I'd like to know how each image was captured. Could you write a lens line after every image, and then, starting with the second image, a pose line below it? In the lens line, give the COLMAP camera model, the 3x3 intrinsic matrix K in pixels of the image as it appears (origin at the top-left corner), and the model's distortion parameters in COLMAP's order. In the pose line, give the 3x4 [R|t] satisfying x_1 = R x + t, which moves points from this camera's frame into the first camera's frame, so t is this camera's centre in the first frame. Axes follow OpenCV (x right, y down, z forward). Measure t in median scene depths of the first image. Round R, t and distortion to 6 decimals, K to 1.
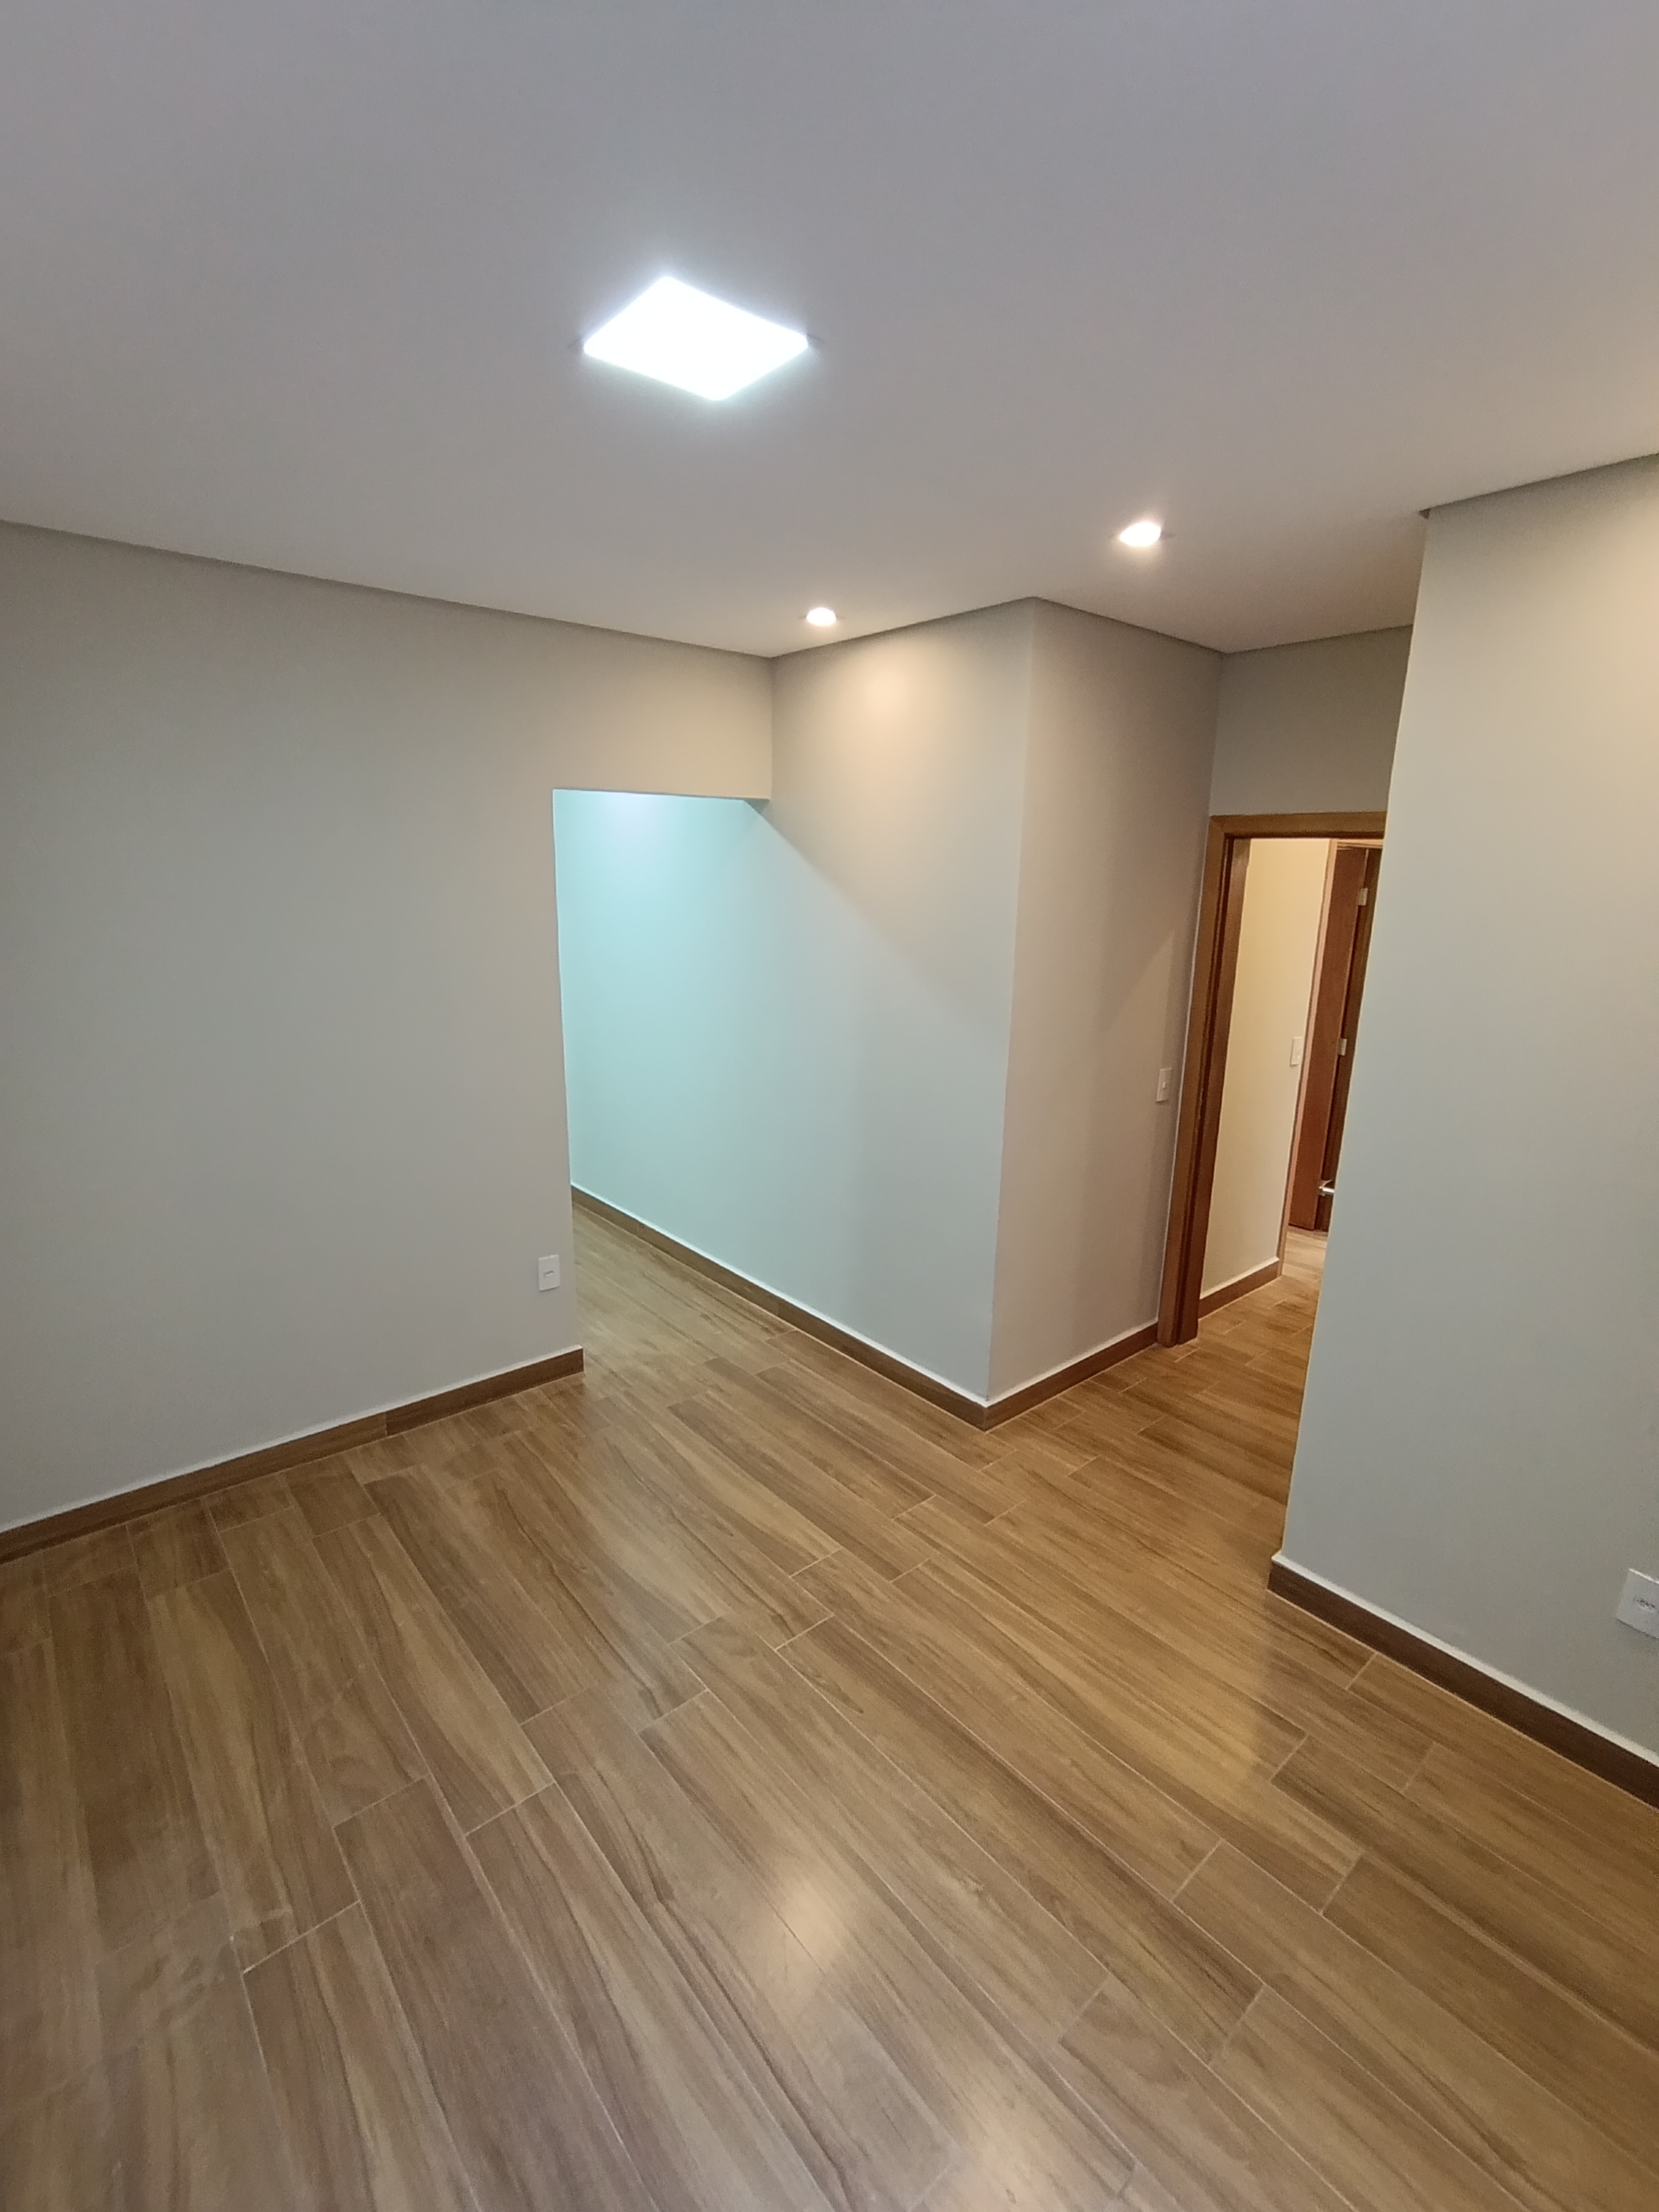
lens RADIAL K [[1011.1, 0, 825.0], [0, 1011.1, 1119.7], [0, 0, 1]] dist [0.003001, 0.000706]
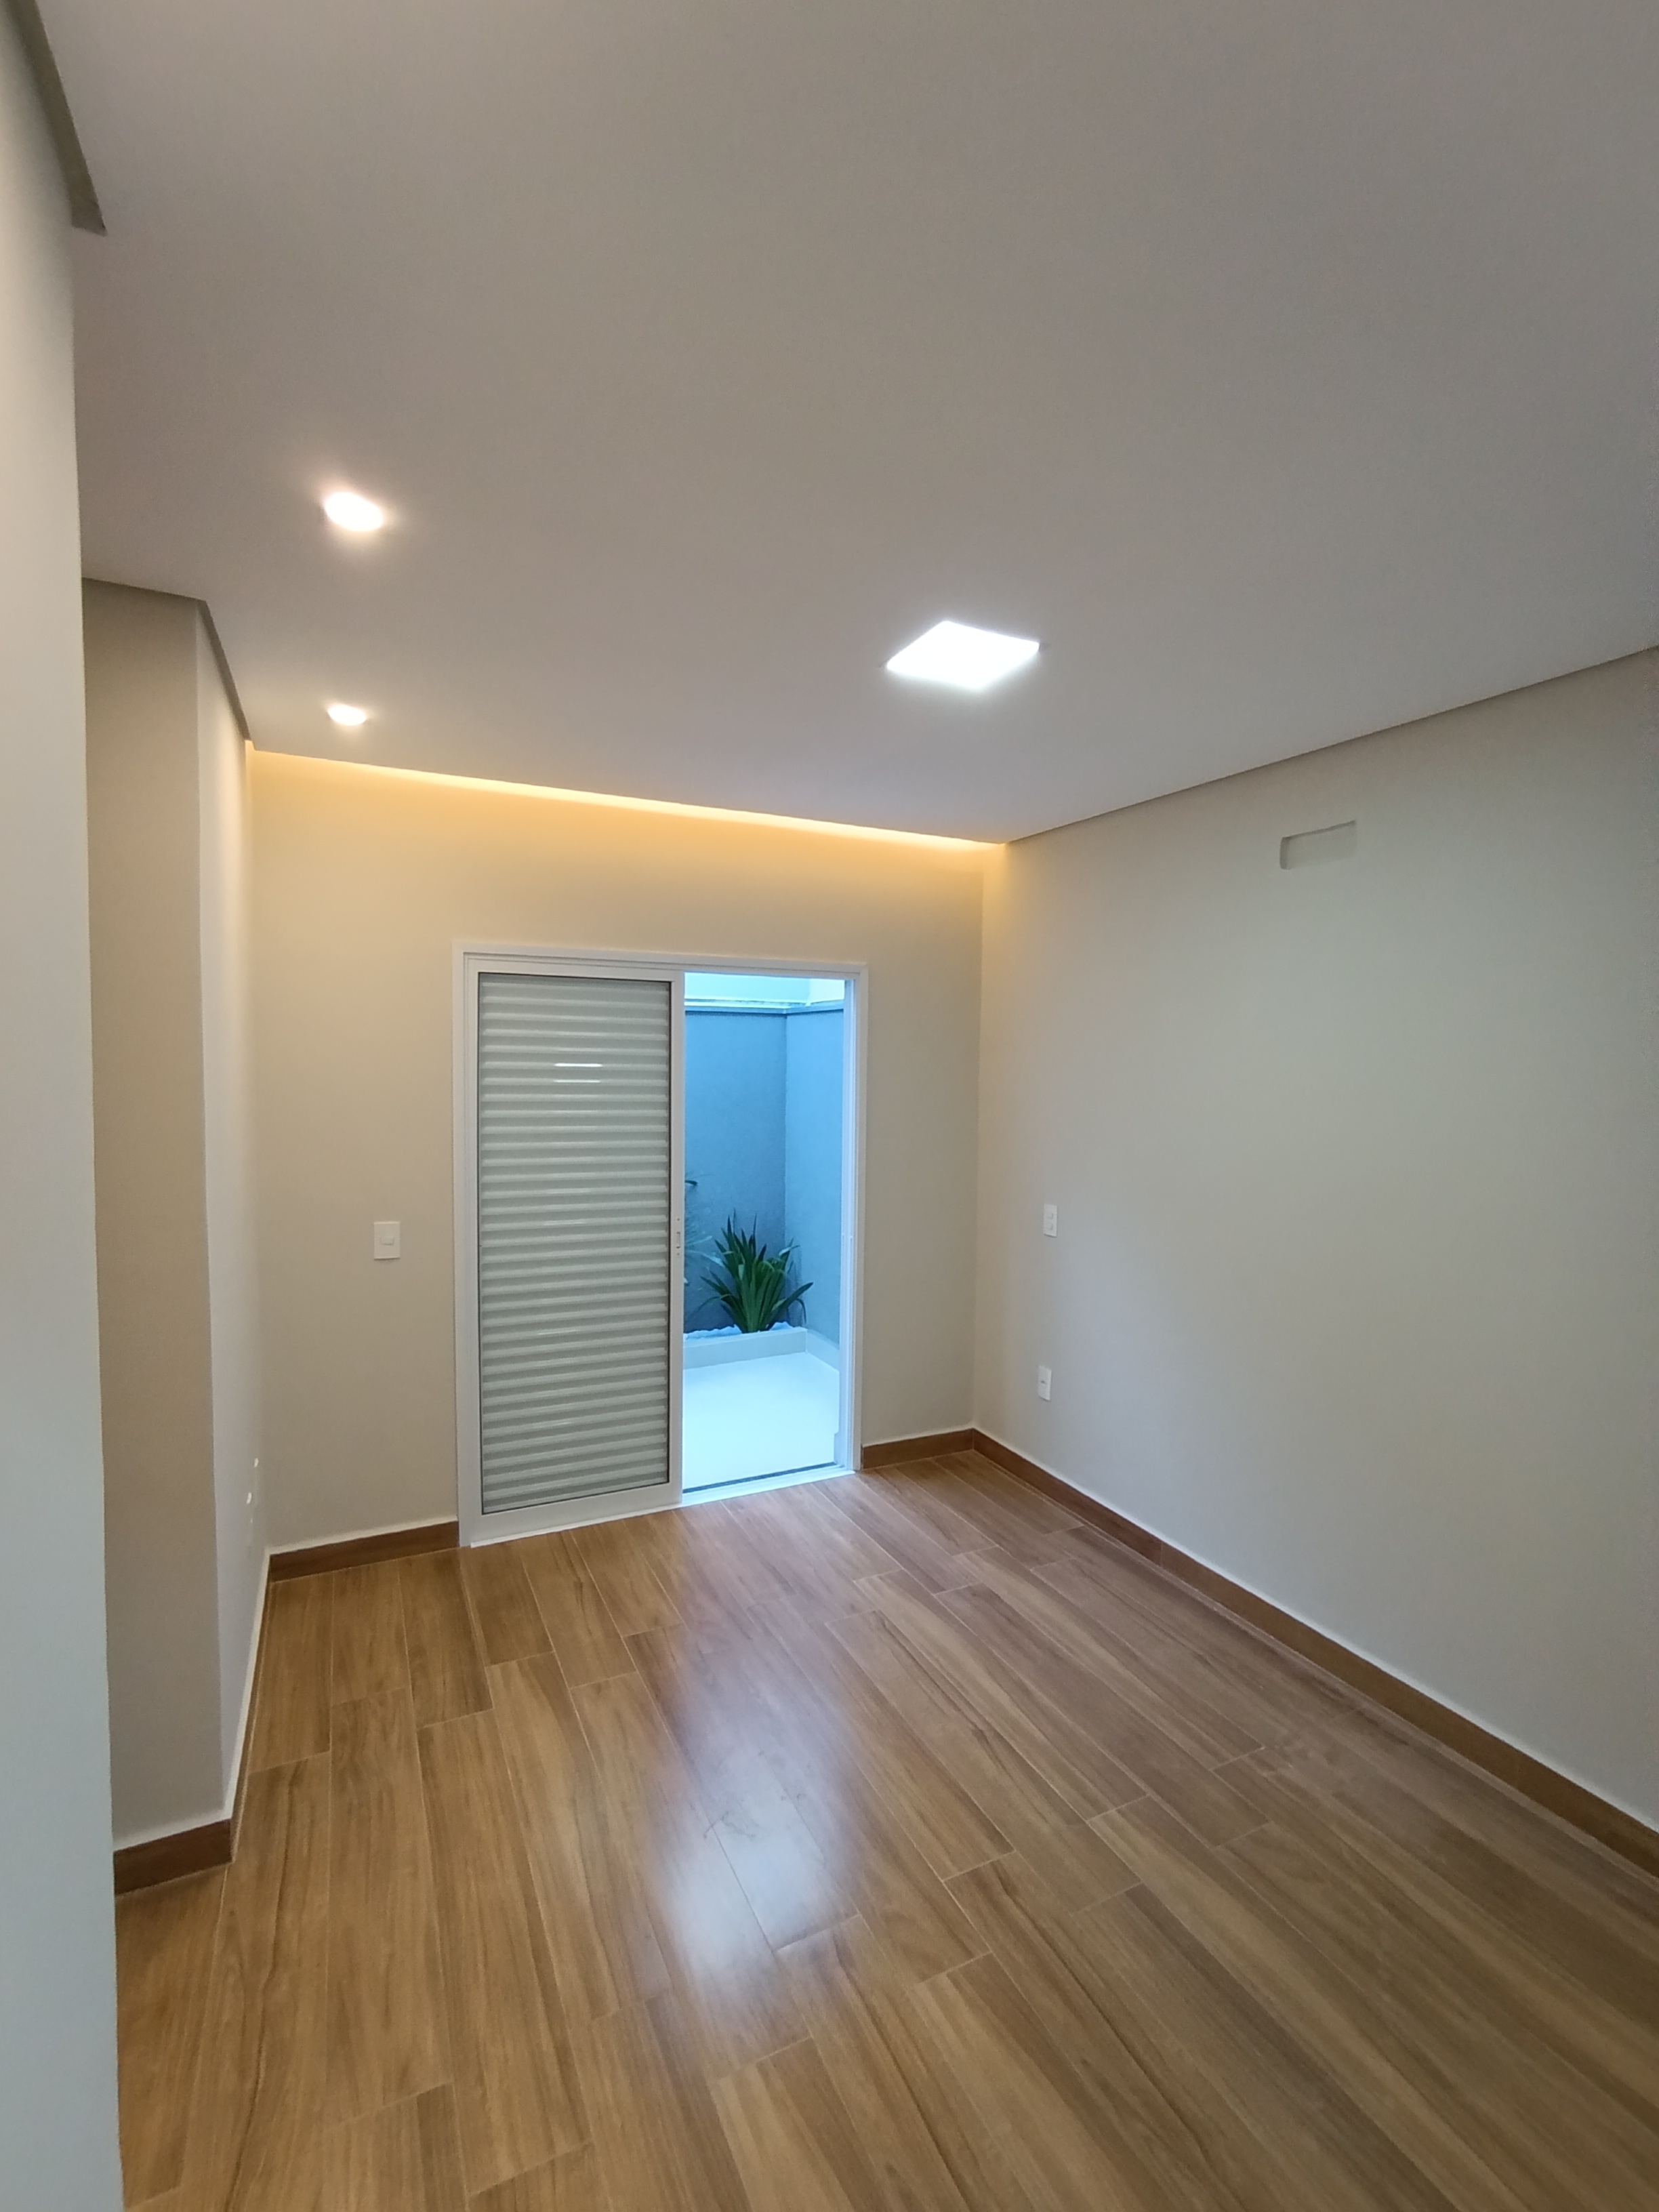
lens RADIAL K [[1011.1, 0, 830.3], [0, 1011.1, 1107.2], [0, 0, 1]] dist [0.003001, 0.000706]
pose [[-0.969700, -0.040810, 0.240867, -0.231752], [0.031520, 0.956808, 0.289008, -0.398726], [-0.242258, 0.287843, -0.926530, 1.848460]]
